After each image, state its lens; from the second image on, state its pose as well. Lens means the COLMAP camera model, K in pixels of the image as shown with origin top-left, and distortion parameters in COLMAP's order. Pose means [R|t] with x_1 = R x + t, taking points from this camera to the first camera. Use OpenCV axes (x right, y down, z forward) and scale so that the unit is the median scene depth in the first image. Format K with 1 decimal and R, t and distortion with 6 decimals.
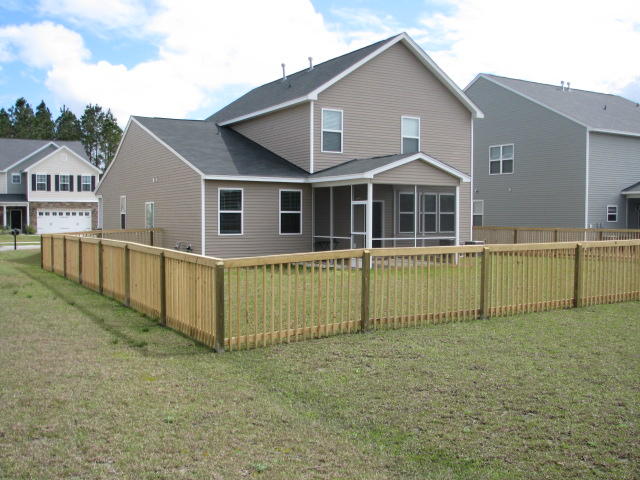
lens RADIAL K [[685.8, 0, 325.4], [0, 685.8, 242.4], [0, 0, 1]] dist [-0.108500, 0.000000]
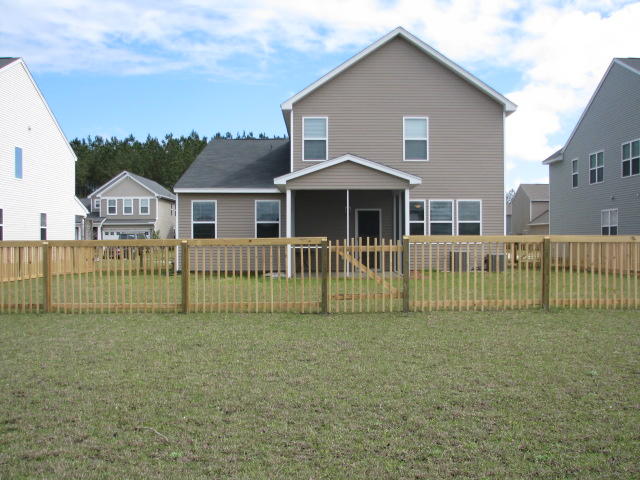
lens RADIAL K [[685.8, 0, 323.9], [0, 685.8, 238.2], [0, 0, 1]] dist [-0.108500, 0.000000]
pose [[0.859837, -0.006494, -0.510527, 0.552051], [-0.016146, 0.999073, -0.039901, 0.018074], [0.510313, 0.042551, 0.858936, 0.185799]]
